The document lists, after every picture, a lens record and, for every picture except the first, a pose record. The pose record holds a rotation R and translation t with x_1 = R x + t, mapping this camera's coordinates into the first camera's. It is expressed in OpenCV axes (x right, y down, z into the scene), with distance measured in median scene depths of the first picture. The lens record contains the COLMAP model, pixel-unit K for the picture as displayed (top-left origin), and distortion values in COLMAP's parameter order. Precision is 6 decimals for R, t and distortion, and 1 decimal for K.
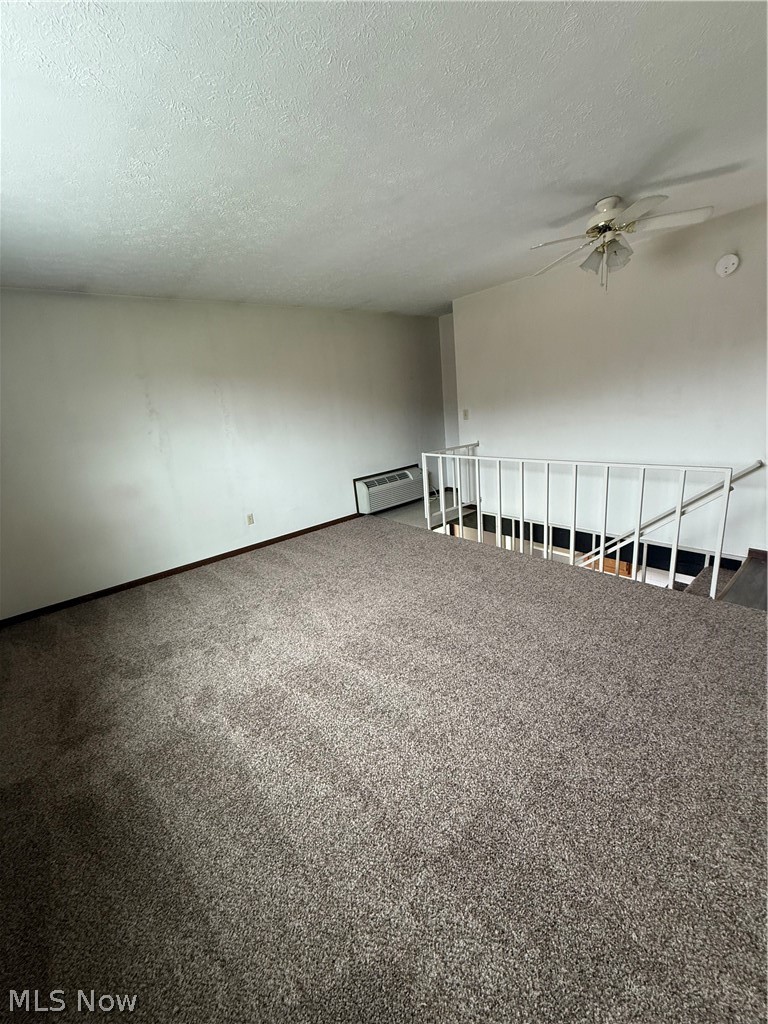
lens RADIAL K [[416.8, 0, 385.5], [0, 416.8, 506.1], [0, 0, 1]] dist [0.000056, 0.000041]
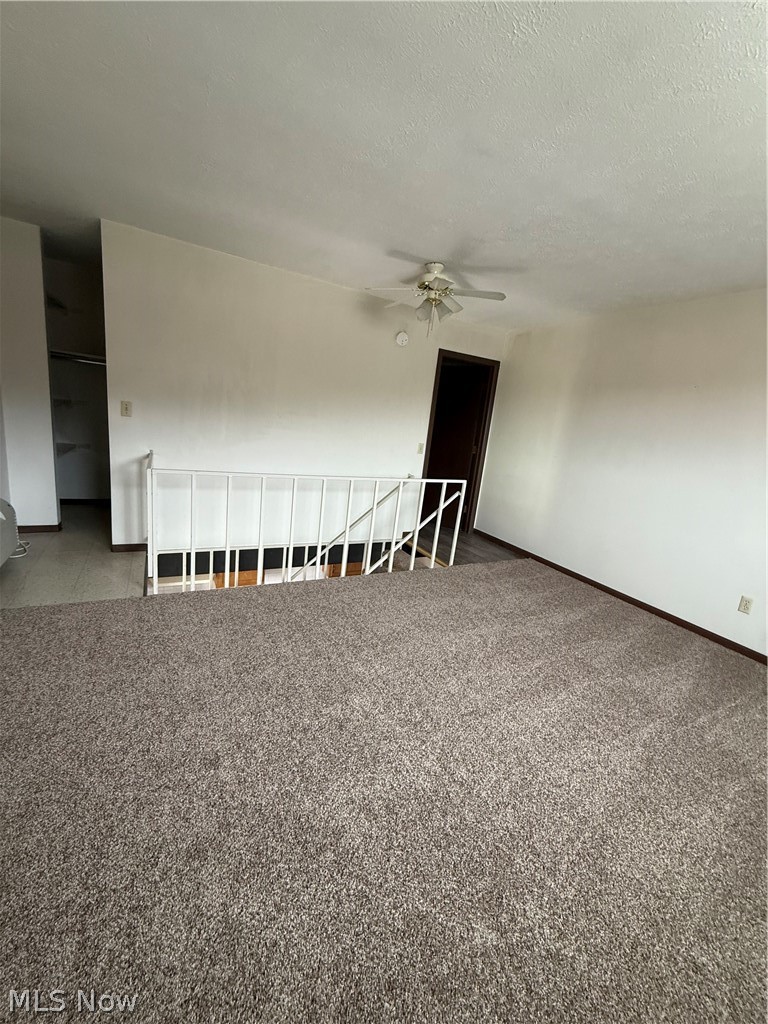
lens RADIAL K [[416.8, 0, 385.5], [0, 416.8, 506.1], [0, 0, 1]] dist [0.000056, 0.000041]
pose [[0.186410, -0.106292, 0.976705, -0.418982], [0.112943, 0.989858, 0.086167, -0.088561], [-0.975959, 0.094250, 0.196524, 0.543548]]
